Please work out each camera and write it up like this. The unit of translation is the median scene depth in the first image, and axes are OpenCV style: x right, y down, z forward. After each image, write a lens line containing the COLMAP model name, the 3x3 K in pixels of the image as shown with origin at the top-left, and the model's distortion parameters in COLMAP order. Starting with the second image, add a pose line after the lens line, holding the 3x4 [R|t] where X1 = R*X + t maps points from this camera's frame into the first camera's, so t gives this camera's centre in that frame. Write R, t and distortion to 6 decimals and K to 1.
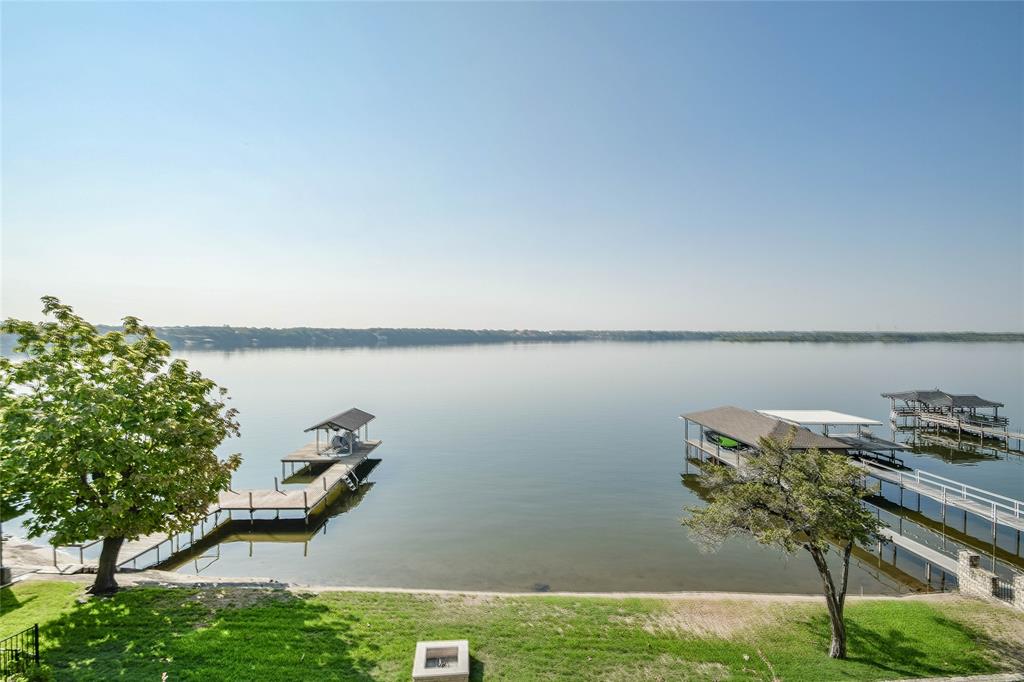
lens RADIAL K [[488.7, 0, 470.8], [0, 488.7, 336.1], [0, 0, 1]] dist [-0.013445, -0.004518]
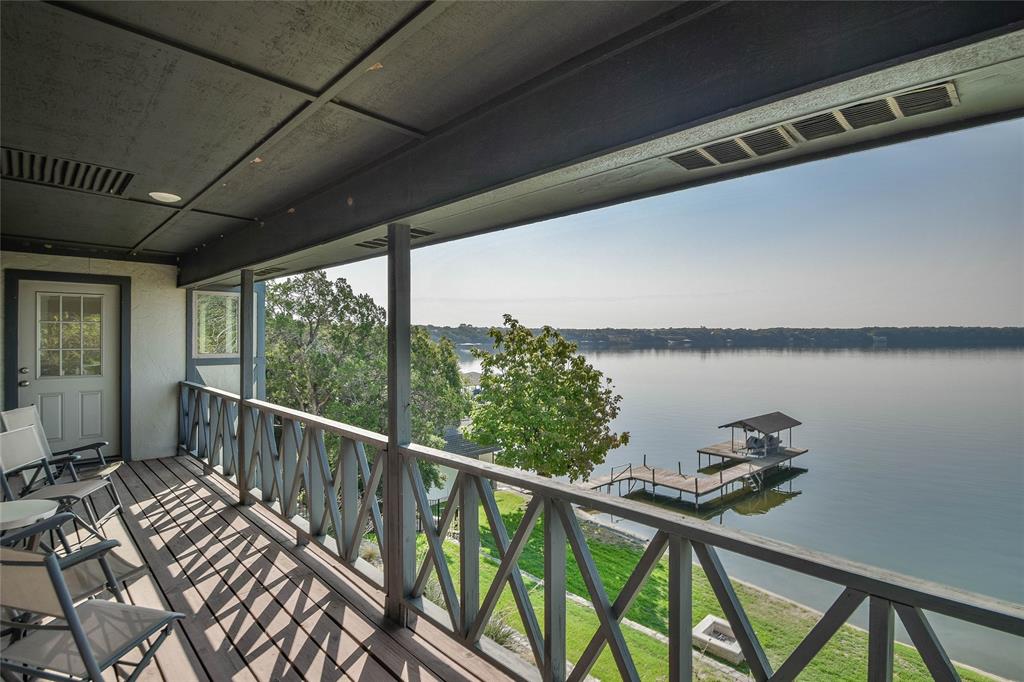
lens RADIAL K [[488.7, 0, 521.0], [0, 488.7, 342.7], [0, 0, 1]] dist [-0.013445, -0.004518]
pose [[0.661816, 0.005584, -0.749646, 0.222201], [0.003793, 0.999935, 0.010798, -0.002226], [0.749657, -0.009990, 0.661751, -0.027400]]
